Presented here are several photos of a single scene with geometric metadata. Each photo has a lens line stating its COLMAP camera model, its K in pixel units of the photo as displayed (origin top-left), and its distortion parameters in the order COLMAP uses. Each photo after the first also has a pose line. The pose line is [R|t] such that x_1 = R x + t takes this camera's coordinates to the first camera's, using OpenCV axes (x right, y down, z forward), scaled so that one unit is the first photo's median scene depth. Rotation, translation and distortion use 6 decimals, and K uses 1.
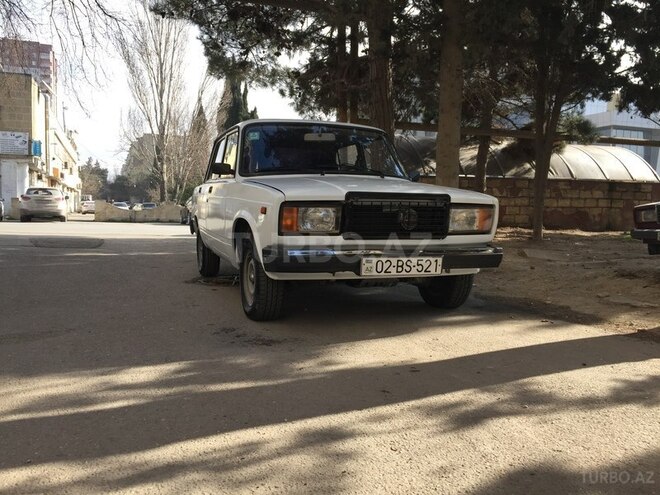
lens RADIAL K [[564.4, 0, 330.0], [0, 564.4, 247.5], [0, 0, 1]] dist [0.077197, -0.108317]
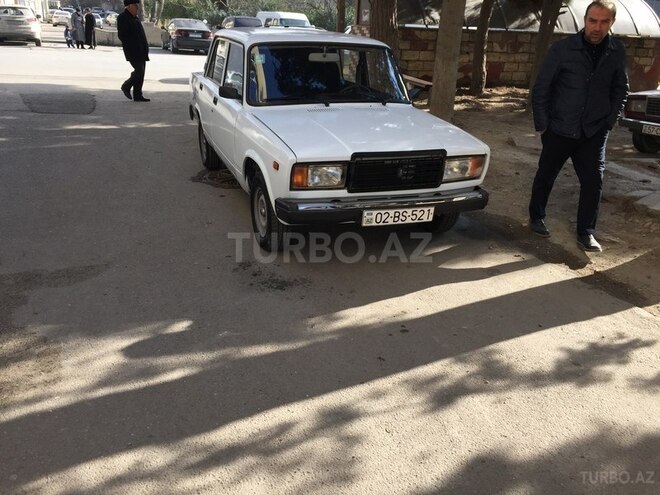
lens RADIAL K [[564.4, 0, 330.0], [0, 564.4, 247.5], [0, 0, 1]] dist [0.077197, -0.108317]
pose [[0.999428, 0.021034, 0.026467, -0.040080], [-0.028057, 0.952823, 0.302228, -0.257750], [-0.018861, -0.302798, 0.952868, -0.098786]]
